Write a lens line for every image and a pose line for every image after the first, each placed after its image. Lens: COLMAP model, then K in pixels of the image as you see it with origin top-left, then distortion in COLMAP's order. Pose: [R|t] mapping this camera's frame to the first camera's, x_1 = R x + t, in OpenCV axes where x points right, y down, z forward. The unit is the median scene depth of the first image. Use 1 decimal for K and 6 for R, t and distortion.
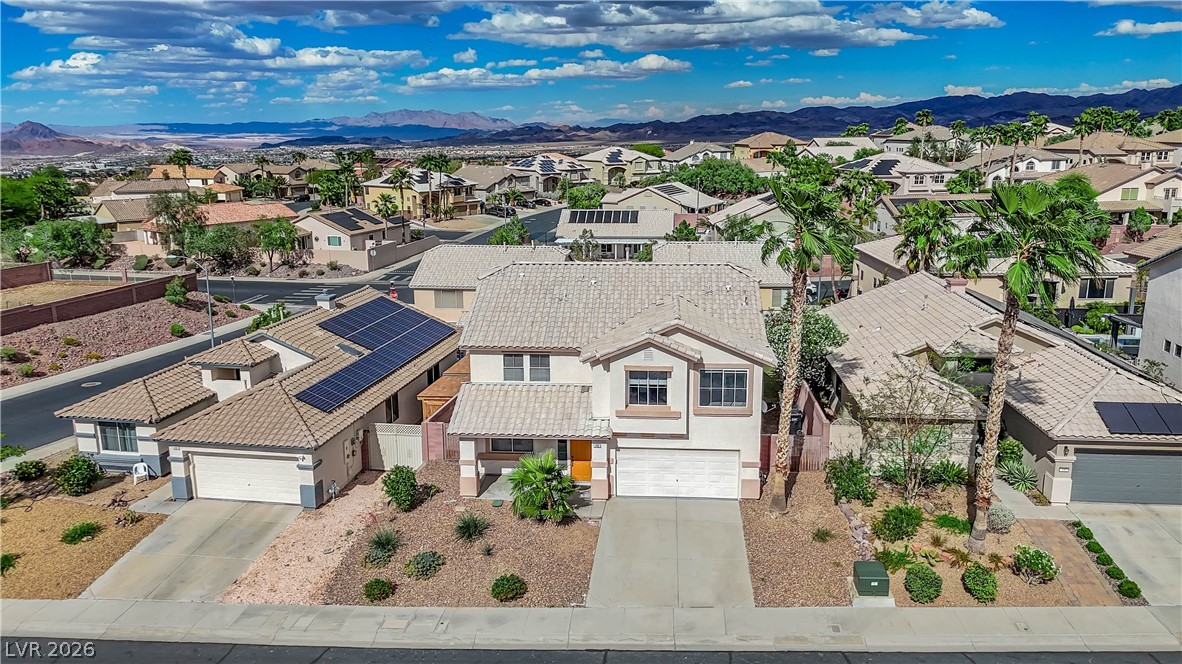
lens RADIAL K [[887.2, 0, 591.0], [0, 887.2, 332.0], [0, 0, 1]] dist [0.077526, -0.079309]
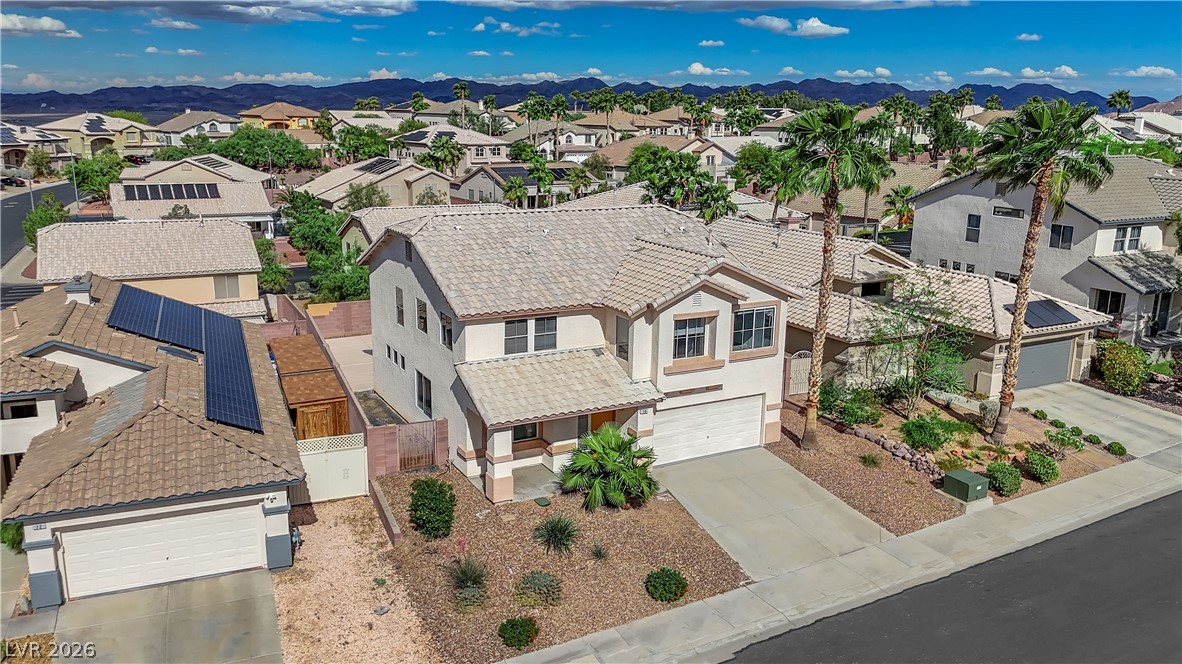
lens RADIAL K [[931.7, 0, 591.0], [0, 931.7, 332.0], [0, 0, 1]] dist [0.092769, -0.097746]
pose [[0.837684, -0.107893, 0.535392, -0.492637], [0.103167, 0.993904, 0.038877, 0.009873], [-0.536323, 0.022668, 0.843708, 0.247369]]
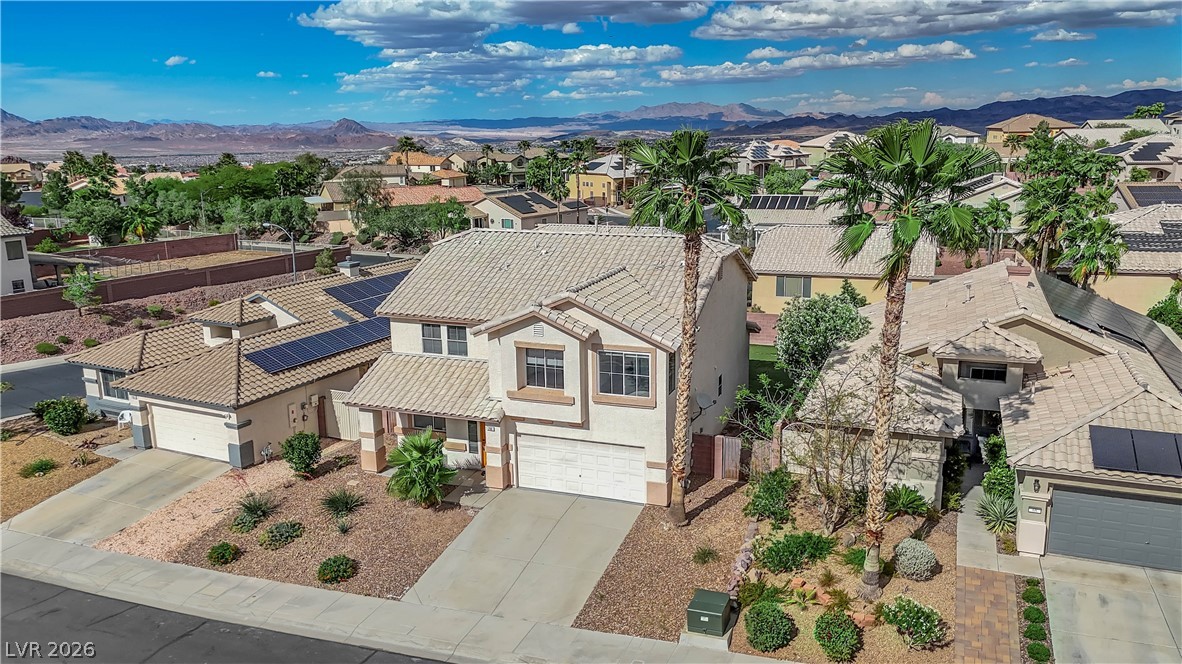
lens RADIAL K [[902.8, 0, 591.0], [0, 902.8, 332.0], [0, 0, 1]] dist [0.081132, -0.091810]
pose [[0.958659, 0.056584, -0.278876, 0.341039], [-0.055299, 0.998392, 0.012477, 0.012316], [0.279133, 0.003460, 0.960246, 0.138381]]
